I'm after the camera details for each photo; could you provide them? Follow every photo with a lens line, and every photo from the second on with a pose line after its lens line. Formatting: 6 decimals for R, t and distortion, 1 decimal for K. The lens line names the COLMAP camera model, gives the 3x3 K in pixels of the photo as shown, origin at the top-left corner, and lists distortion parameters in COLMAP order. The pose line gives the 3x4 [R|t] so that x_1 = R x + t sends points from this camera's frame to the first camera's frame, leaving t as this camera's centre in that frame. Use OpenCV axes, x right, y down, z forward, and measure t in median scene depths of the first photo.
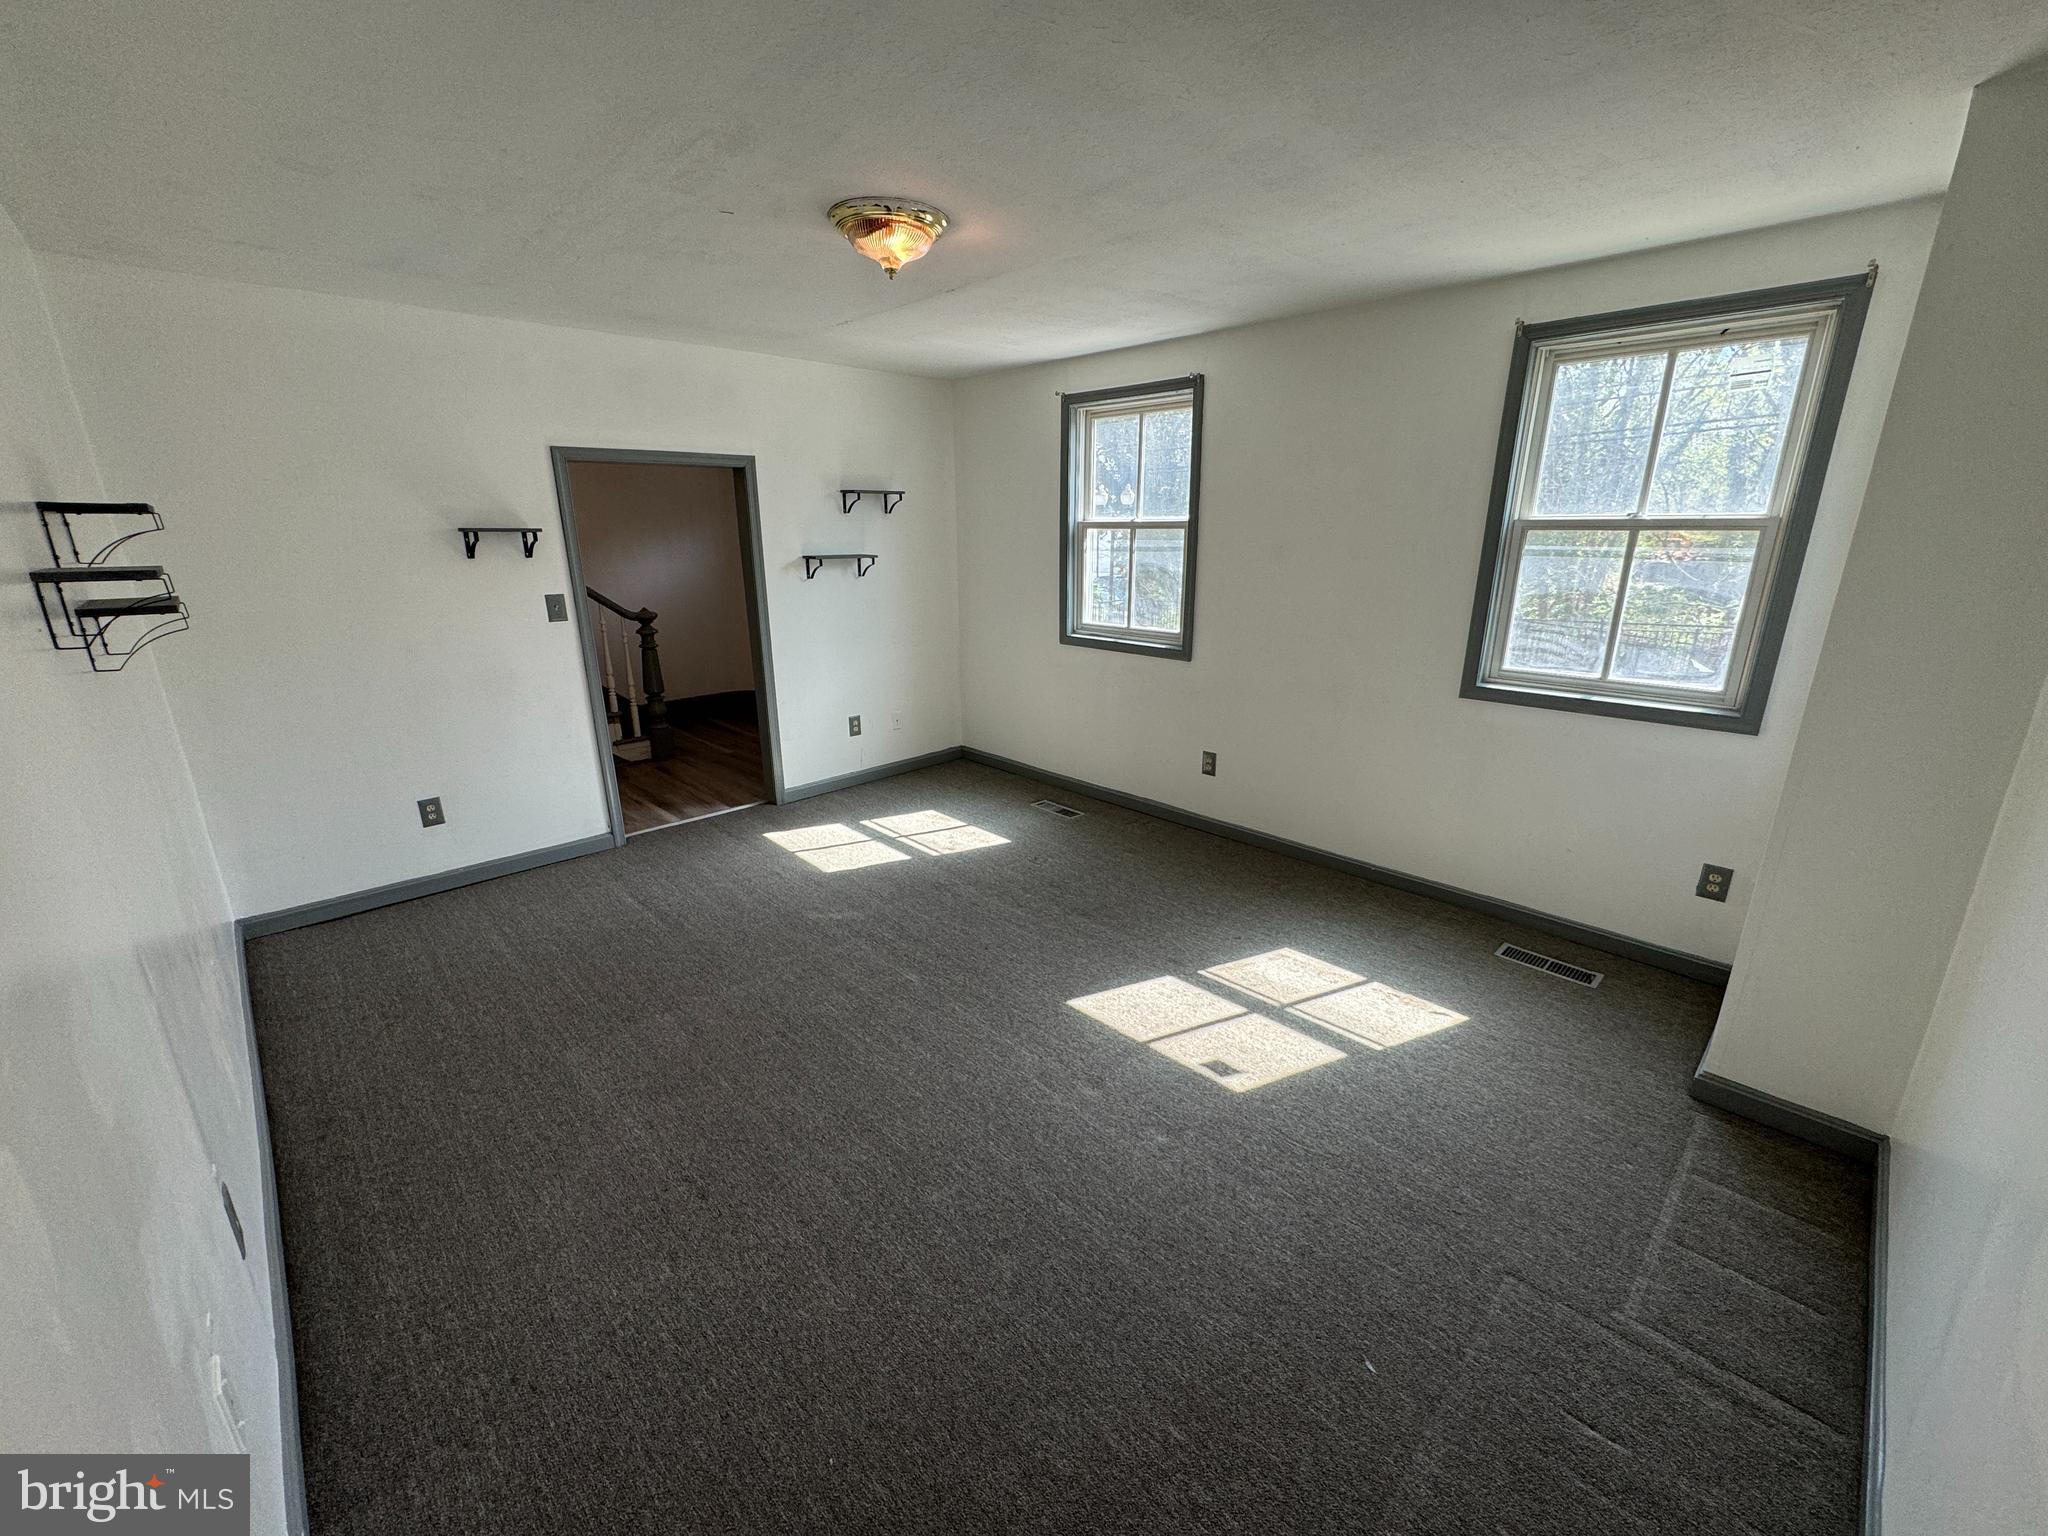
lens RADIAL K [[821.4, 0, 1040.9], [0, 821.4, 773.3], [0, 0, 1]] dist [0.000078, 0.000437]
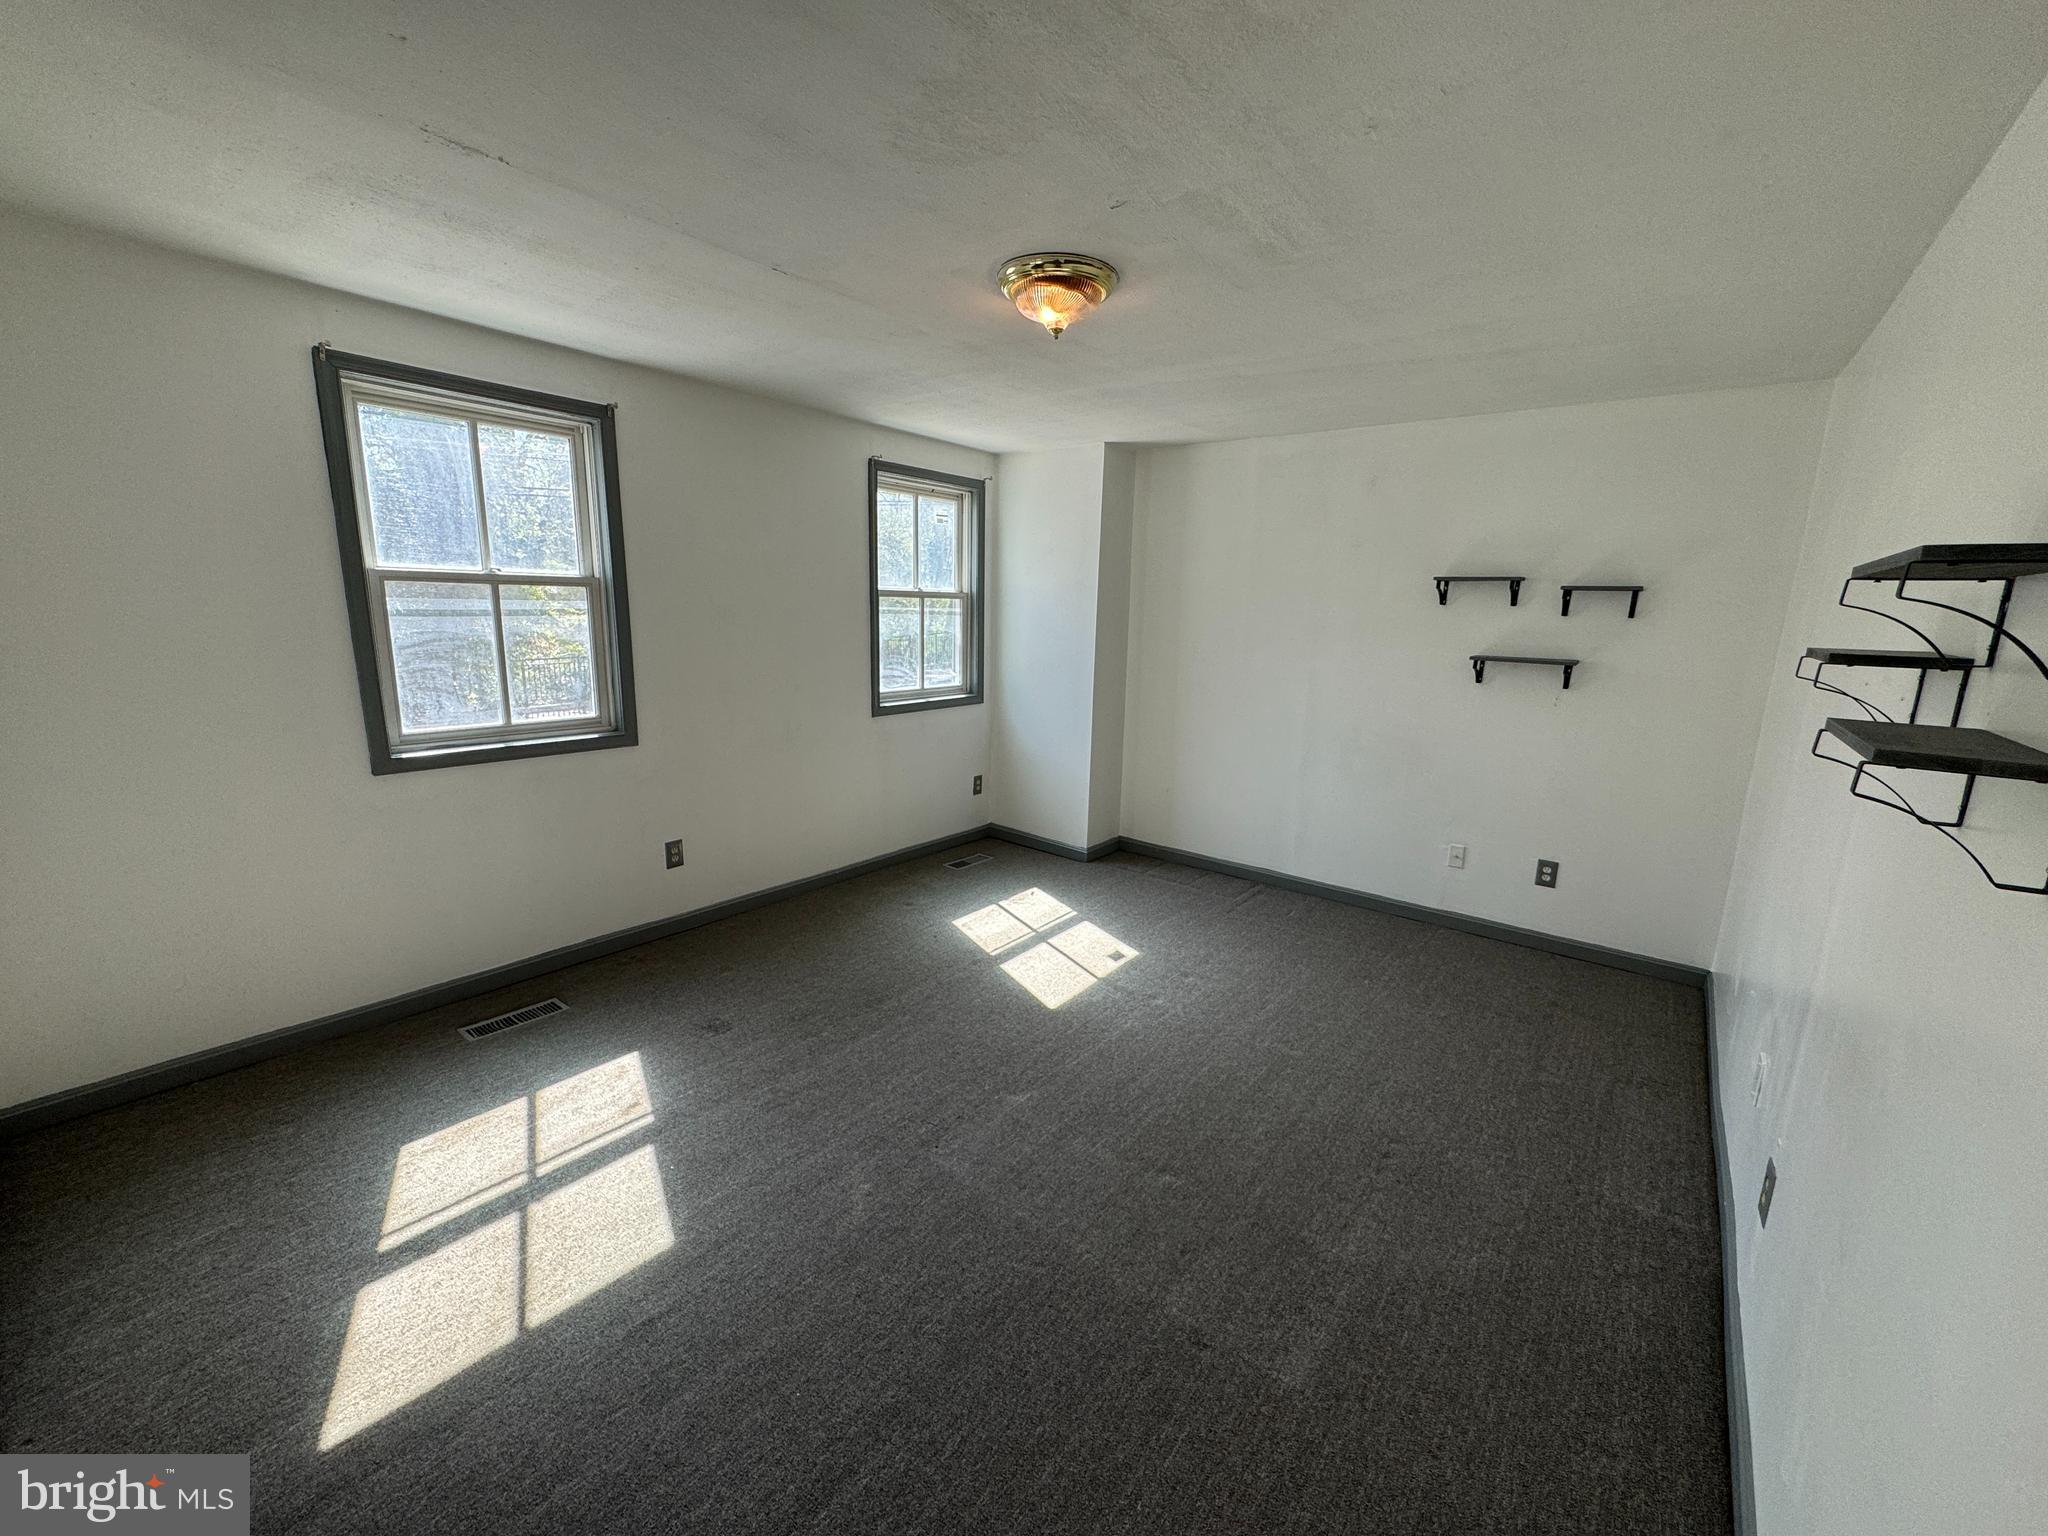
lens RADIAL K [[821.4, 0, 1040.1], [0, 821.4, 769.0], [0, 0, 1]] dist [0.000078, 0.000437]
pose [[-0.132114, -0.205078, 0.969788, -0.951135], [0.255090, 0.938378, 0.233187, -0.285395], [-0.957849, 0.278191, -0.071660, 0.955014]]
